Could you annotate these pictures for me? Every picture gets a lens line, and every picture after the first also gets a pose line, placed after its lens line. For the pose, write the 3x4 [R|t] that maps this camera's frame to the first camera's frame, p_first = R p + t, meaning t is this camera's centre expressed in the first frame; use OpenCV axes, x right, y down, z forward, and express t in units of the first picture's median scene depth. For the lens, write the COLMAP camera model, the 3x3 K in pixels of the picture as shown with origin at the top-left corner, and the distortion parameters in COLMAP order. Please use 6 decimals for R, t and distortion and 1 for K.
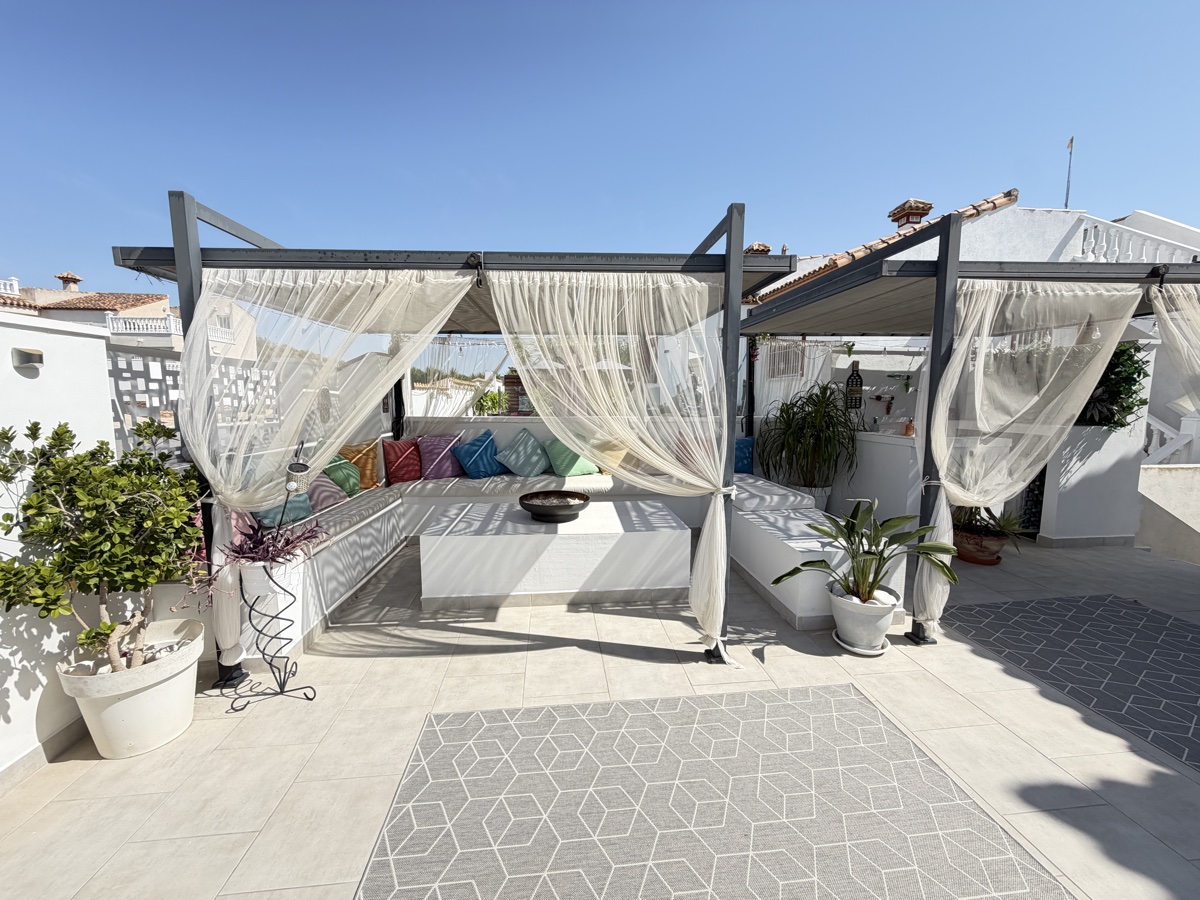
lens RADIAL K [[480.3, 0, 601.6], [0, 480.3, 452.0], [0, 0, 1]] dist [0.001271, -0.000040]
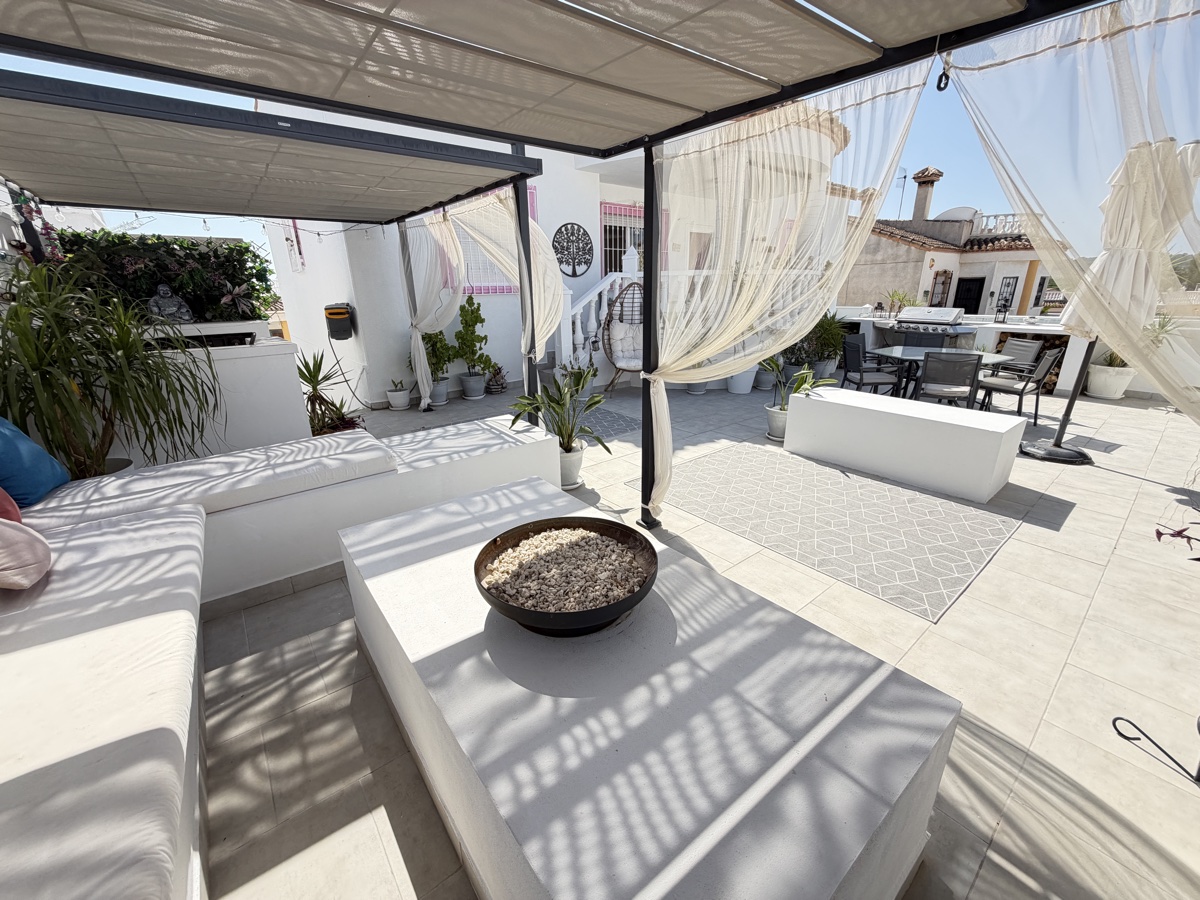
lens RADIAL K [[480.3, 0, 597.3], [0, 480.3, 450.0], [0, 0, 1]] dist [0.001271, -0.000040]
pose [[-0.532978, -0.256897, 0.806187, -0.490890], [0.119529, 0.920381, 0.372307, -0.148366], [-0.837644, 0.294794, -0.459837, 1.363648]]
